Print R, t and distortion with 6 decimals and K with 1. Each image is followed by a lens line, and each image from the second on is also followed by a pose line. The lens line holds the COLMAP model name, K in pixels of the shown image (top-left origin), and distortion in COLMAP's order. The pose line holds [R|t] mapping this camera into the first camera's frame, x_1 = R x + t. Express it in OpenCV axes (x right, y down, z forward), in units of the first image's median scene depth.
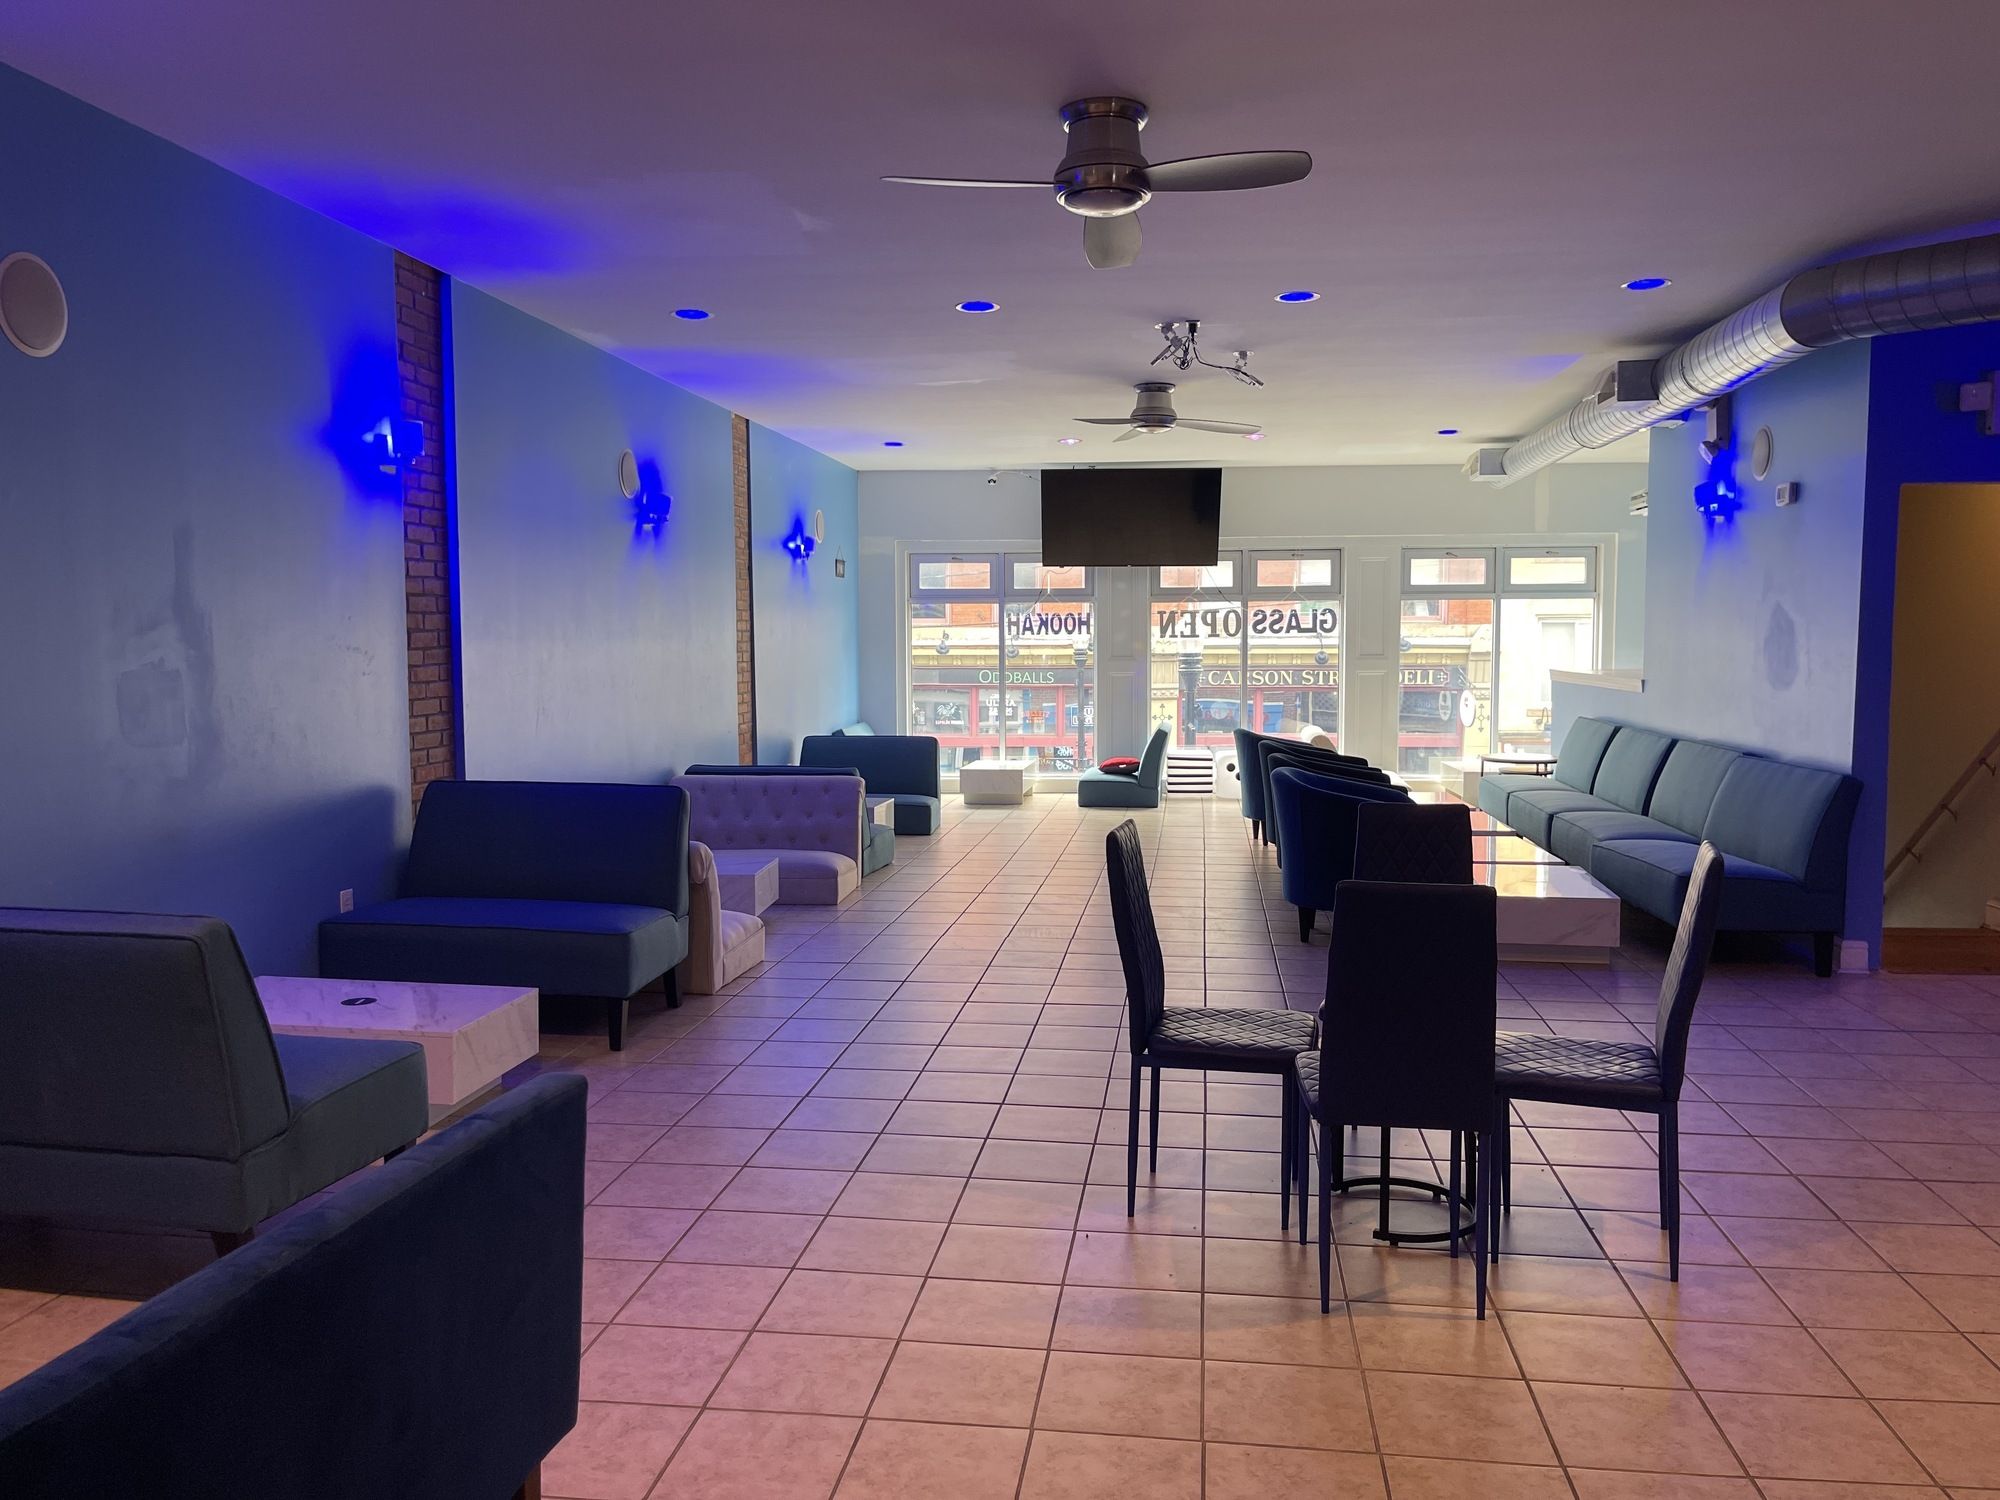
lens RADIAL K [[1532.2, 0, 959.5], [0, 1532.2, 734.7], [0, 0, 1]] dist [0.050380, -0.053463]
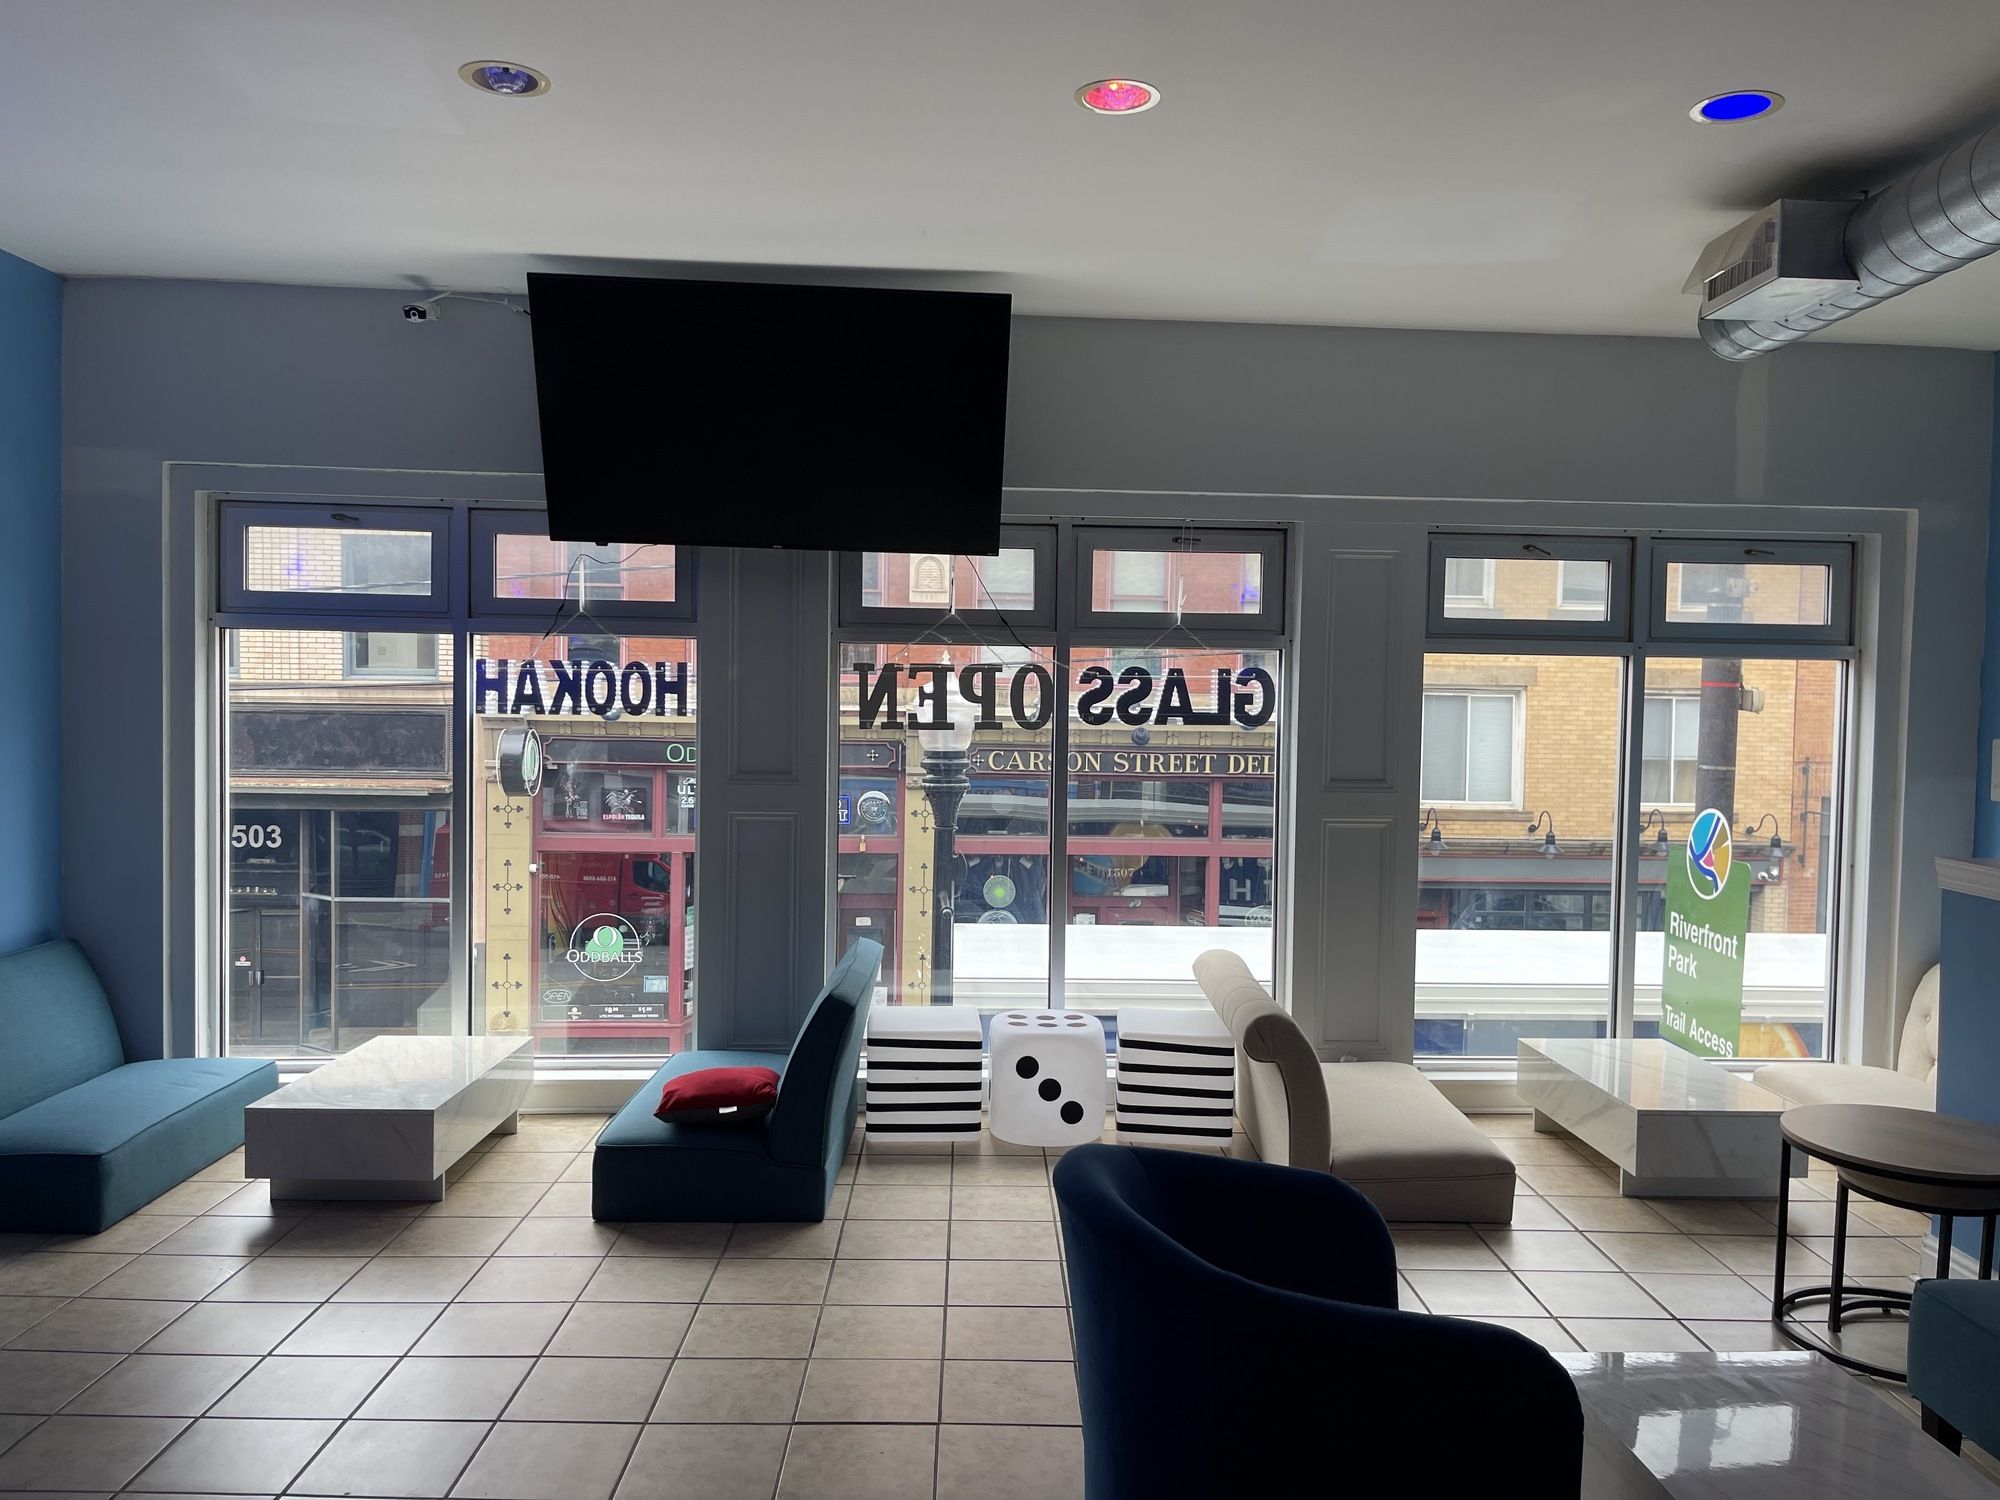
lens RADIAL K [[1532.2, 0, 1001.7], [0, 1532.2, 753.3], [0, 0, 1]] dist [0.050380, -0.053463]
pose [[0.983559, 0.014493, 0.180002, 0.095037], [-0.011215, 0.999753, -0.019212, -0.049420], [-0.180236, 0.016878, 0.983479, 0.593067]]
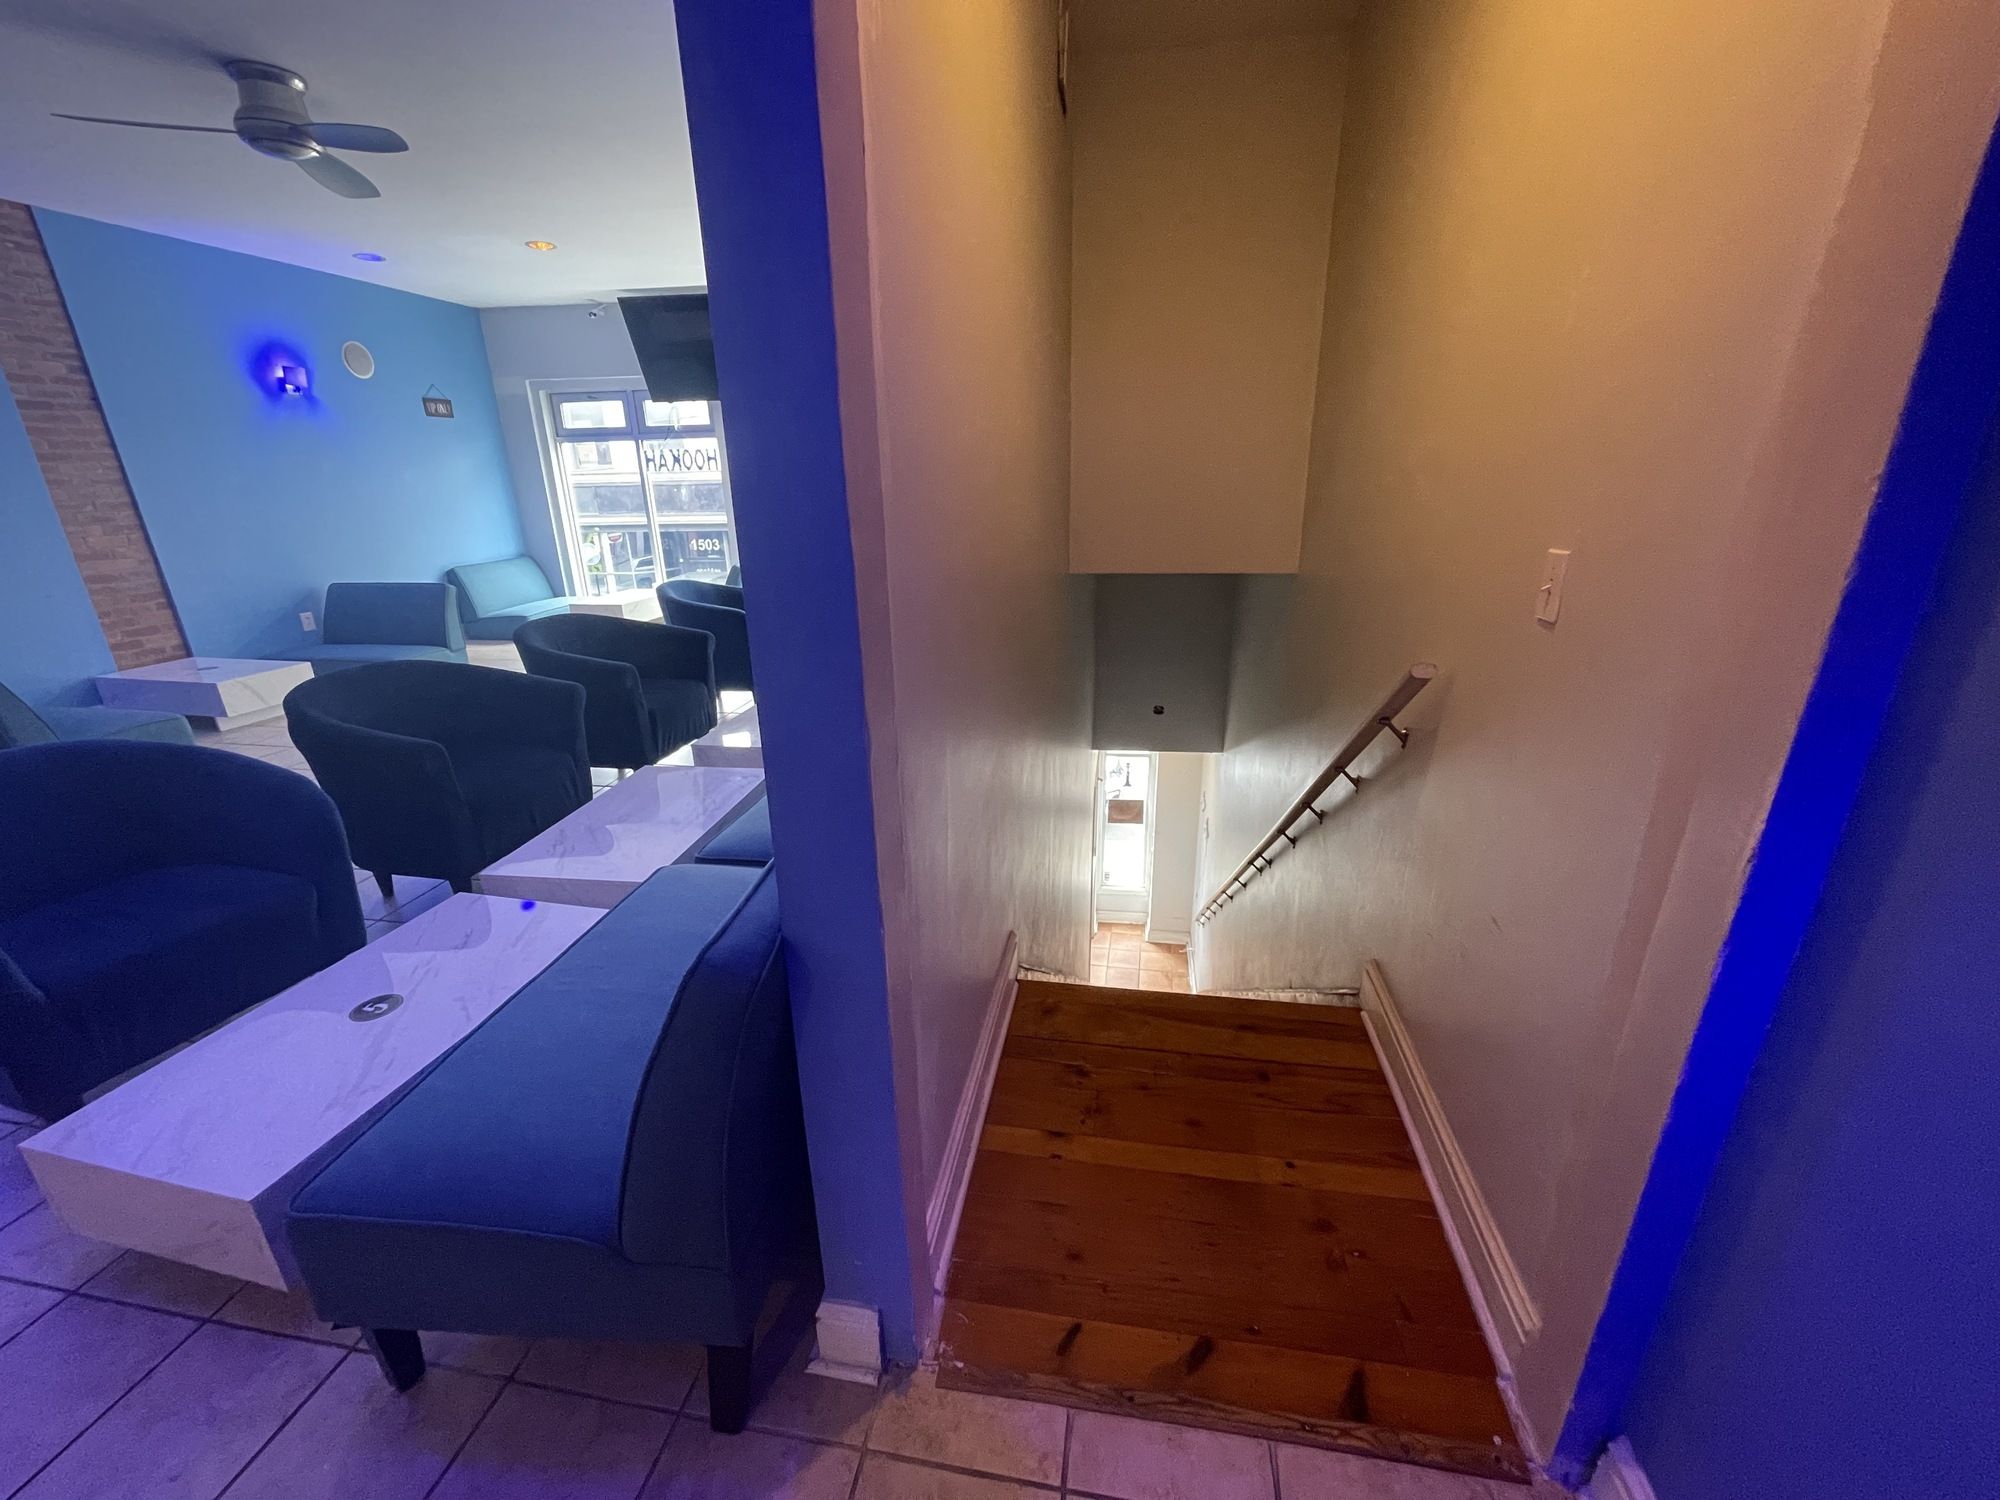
lens RADIAL K [[817.2, 0, 999.7], [0, 817.2, 751.6], [0, 0, 1]] dist [-0.000311, -0.000138]
pose [[0.999821, -0.016544, -0.009177, 0.287478], [0.018415, 0.962194, 0.271742, -0.027436], [0.004334, -0.271863, 0.962326, 0.395599]]
